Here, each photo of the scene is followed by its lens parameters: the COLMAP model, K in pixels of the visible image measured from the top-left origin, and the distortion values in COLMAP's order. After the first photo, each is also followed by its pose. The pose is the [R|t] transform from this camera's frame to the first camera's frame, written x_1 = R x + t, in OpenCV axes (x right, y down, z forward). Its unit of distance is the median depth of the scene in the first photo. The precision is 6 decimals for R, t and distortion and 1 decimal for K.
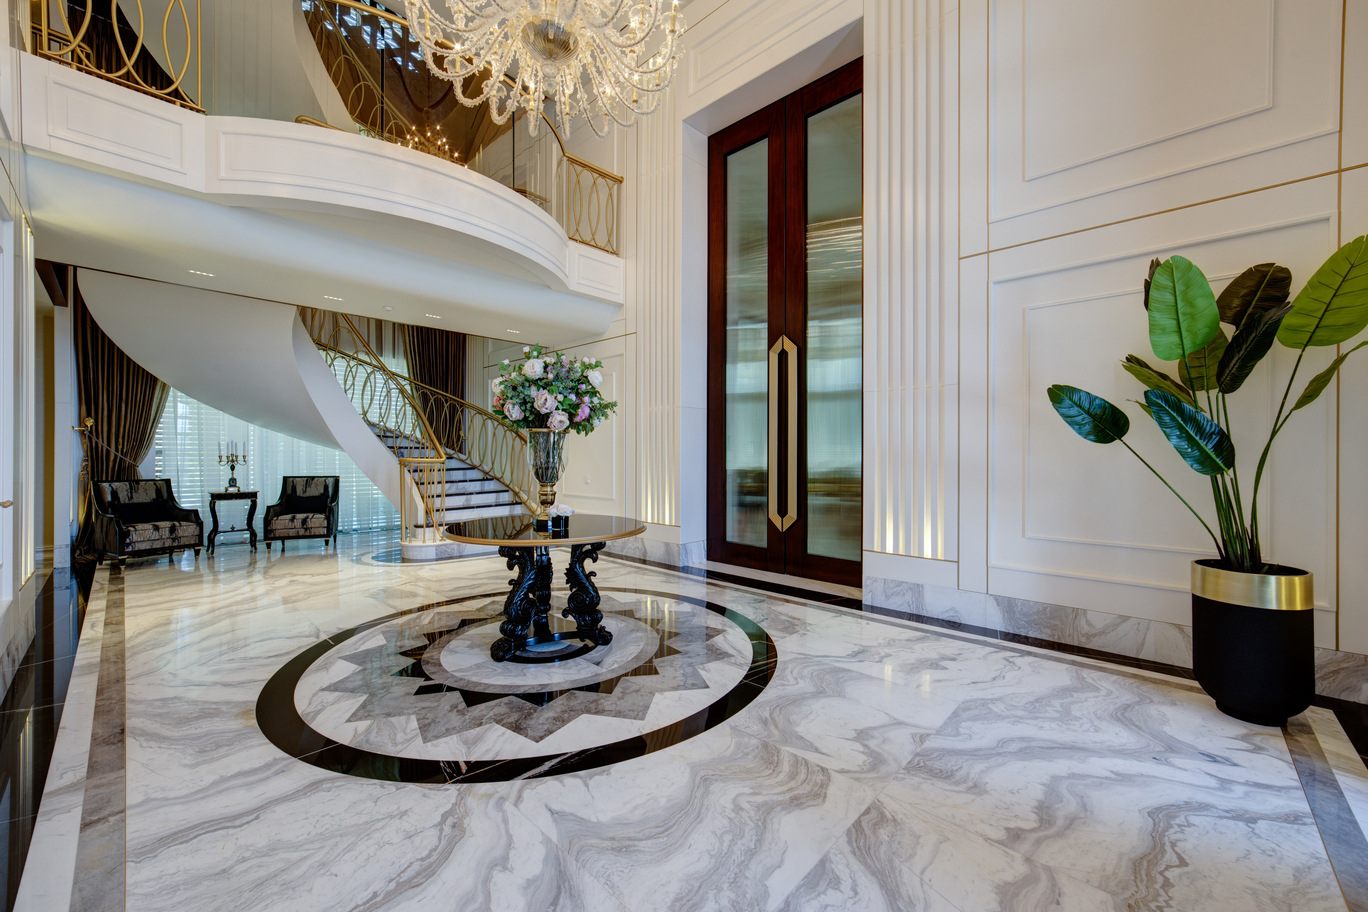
lens RADIAL K [[525.7, 0, 689.0], [0, 525.7, 459.5], [0, 0, 1]] dist [-0.008435, 0.002649]
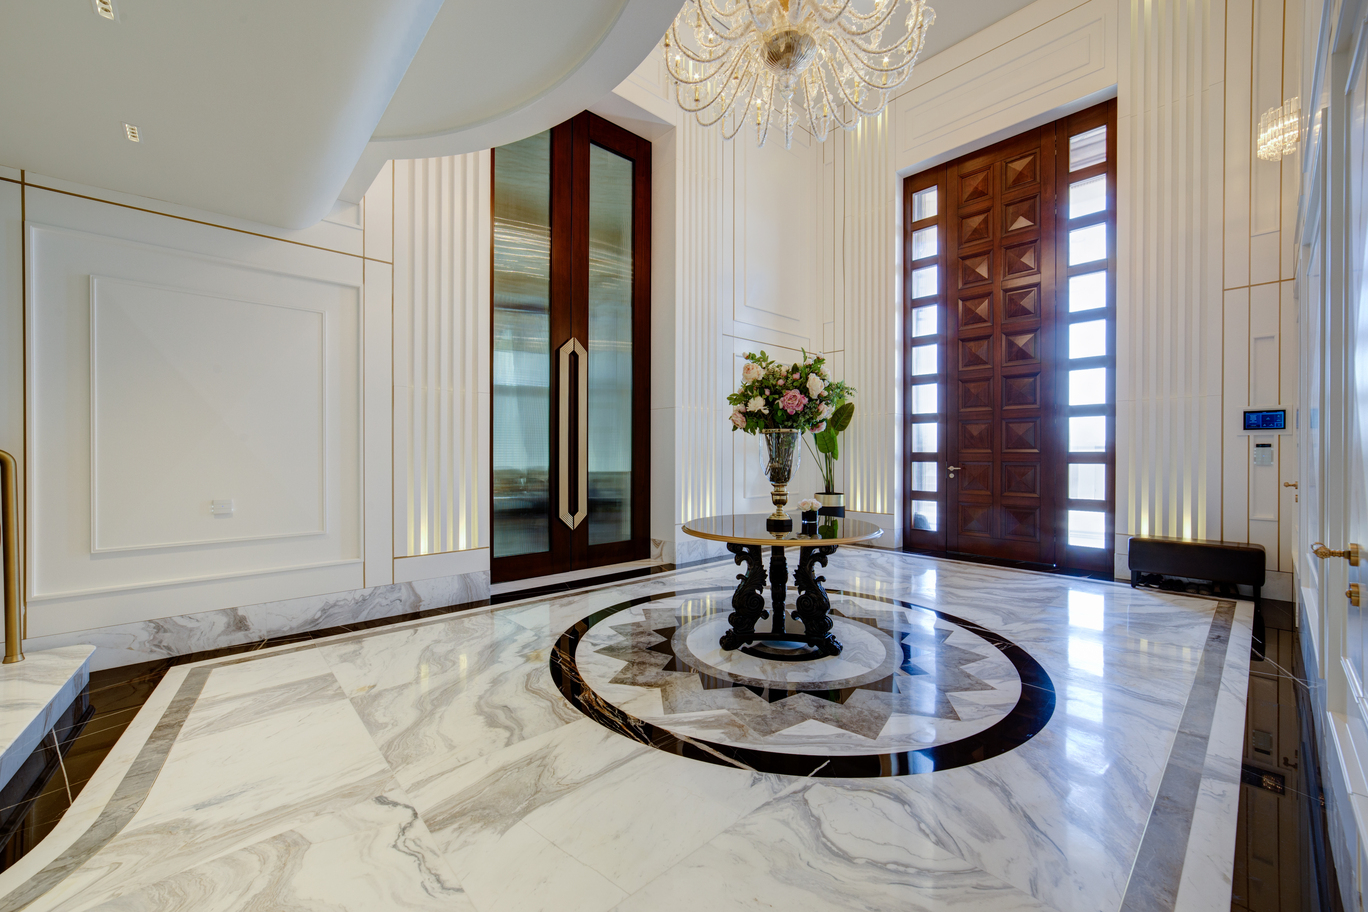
lens RADIAL K [[525.7, 0, 688.1], [0, 525.7, 454.8], [0, 0, 1]] dist [-0.008435, 0.002649]
pose [[0.082663, -0.002956, 0.996573, -1.343733], [0.007536, 0.999969, 0.002341, -0.013026], [-0.996549, 0.007317, 0.082683, 1.141354]]
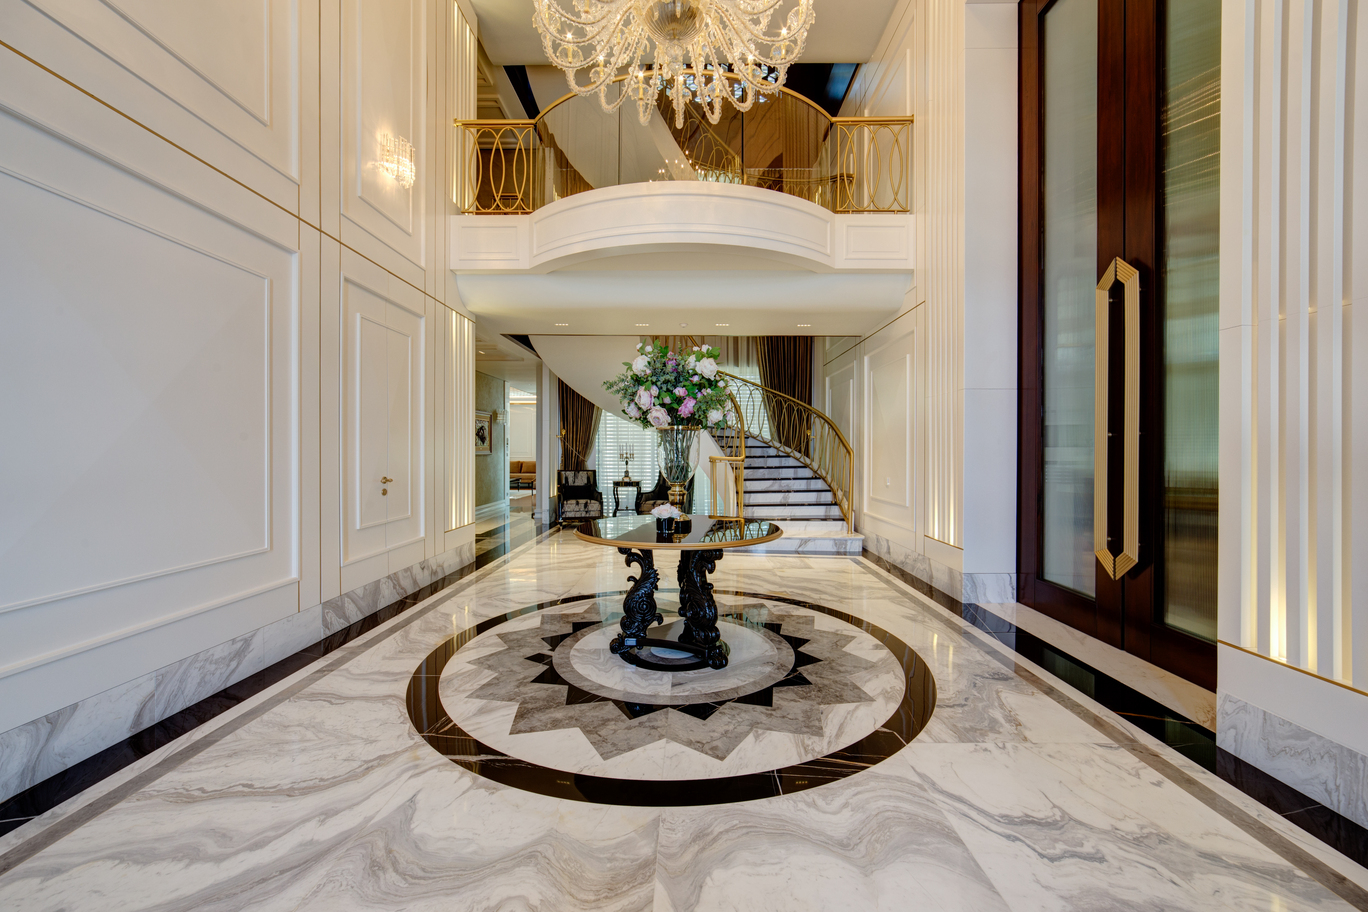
lens RADIAL K [[525.7, 0, 687.1], [0, 525.7, 458.7], [0, 0, 1]] dist [-0.008435, 0.002649]
pose [[0.685066, 0.007724, -0.728440, 0.464260], [-0.007999, 0.999963, 0.003080, -0.001915], [0.728437, 0.003717, 0.685103, 0.373016]]
